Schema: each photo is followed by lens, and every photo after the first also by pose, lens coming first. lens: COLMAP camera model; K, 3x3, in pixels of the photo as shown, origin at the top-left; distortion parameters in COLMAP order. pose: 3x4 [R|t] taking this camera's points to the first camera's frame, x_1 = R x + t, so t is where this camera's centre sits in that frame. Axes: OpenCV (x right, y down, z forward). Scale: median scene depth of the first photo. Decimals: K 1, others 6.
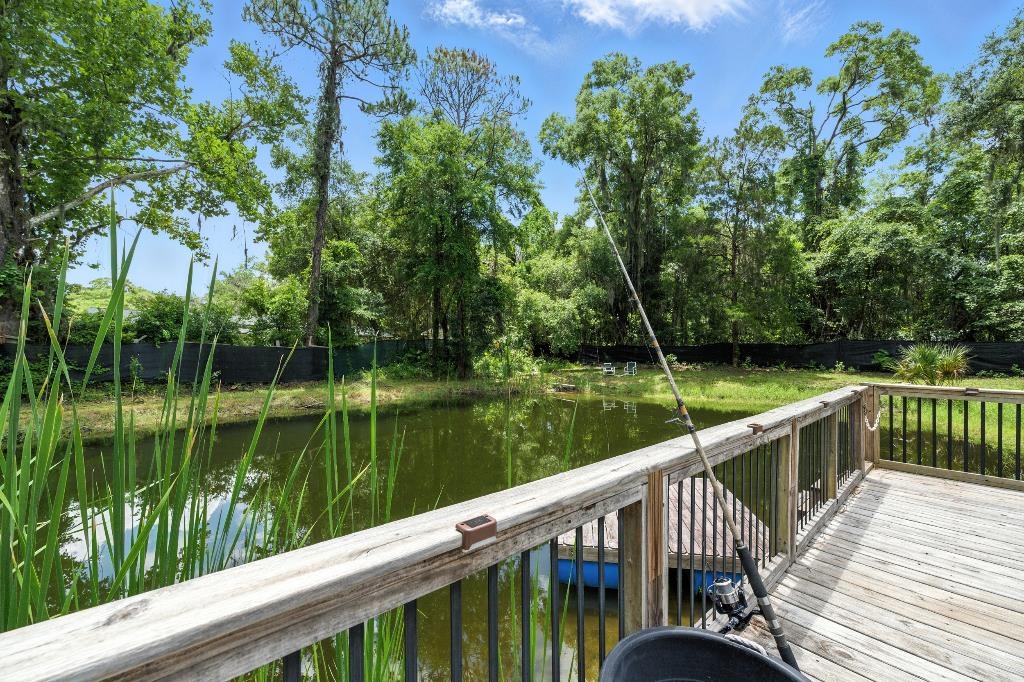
lens RADIAL K [[403.7, 0, 517.7], [0, 403.7, 348.3], [0, 0, 1]] dist [0.001392, 0.000382]
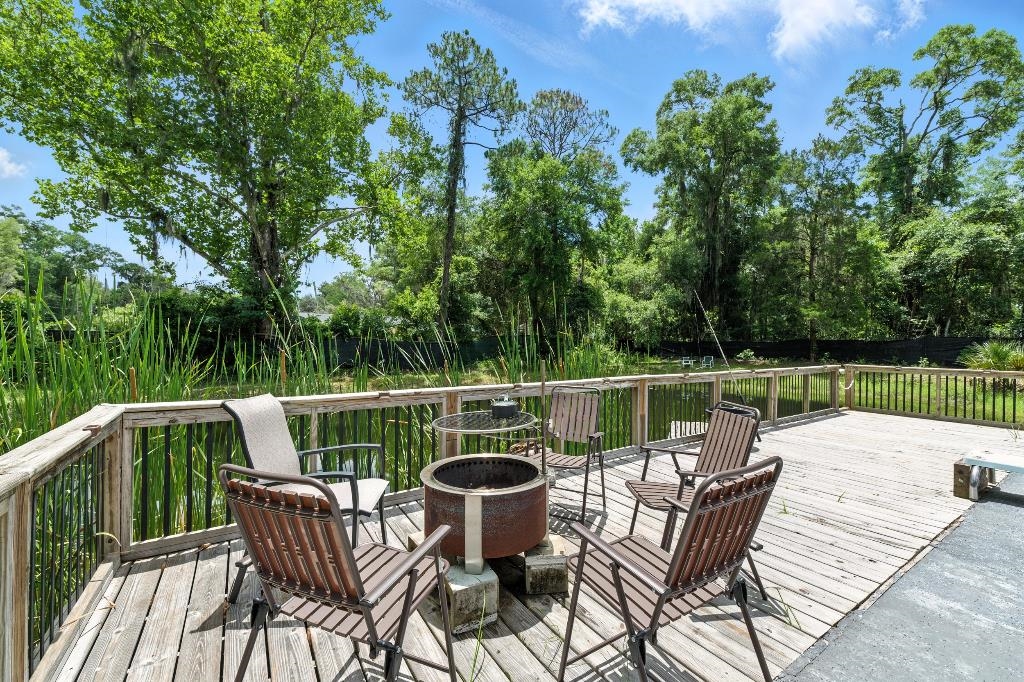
lens RADIAL K [[403.7, 0, 515.4], [0, 403.7, 345.4], [0, 0, 1]] dist [0.001392, 0.000382]
pose [[0.985424, 0.005899, -0.170012, -0.054706], [-0.004868, 0.999967, 0.006477, -0.000581], [0.170045, -0.005555, 0.985421, -0.186950]]
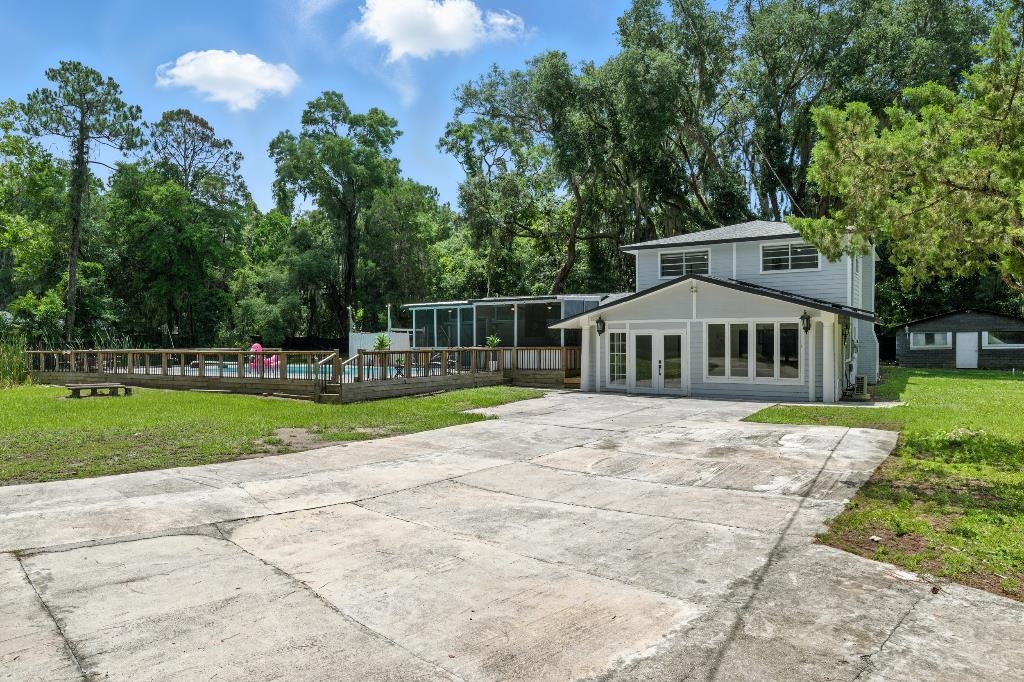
lens RADIAL K [[681.2, 0, 513.9], [0, 681.2, 358.7], [0, 0, 1]] dist [-0.000141, 0.003585]
pose [[0.971180, -0.019154, 0.237575, 0.350857], [0.012101, 0.999443, 0.031113, -0.001507], [-0.238039, -0.027341, 0.970871, -1.393142]]
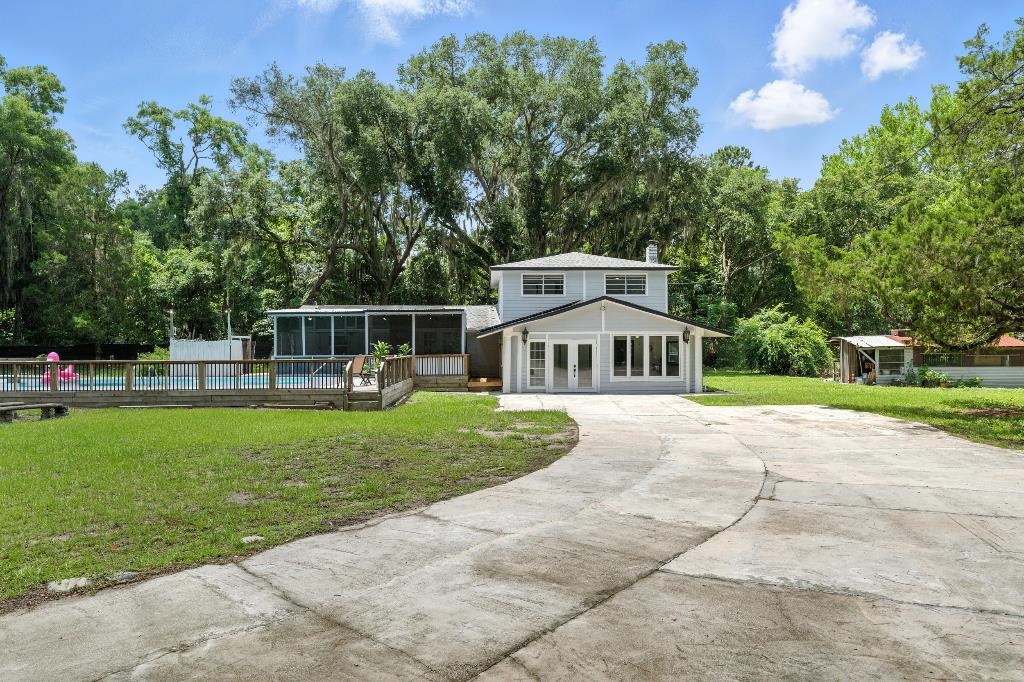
lens RADIAL K [[681.2, 0, 512.5], [0, 681.2, 342.1], [0, 0, 1]] dist [-0.000141, 0.003585]
pose [[0.681806, -0.003431, 0.731525, -0.088556], [0.007015, 0.999974, -0.001849, -0.004305], [-0.731500, 0.006393, 0.681812, -1.251978]]
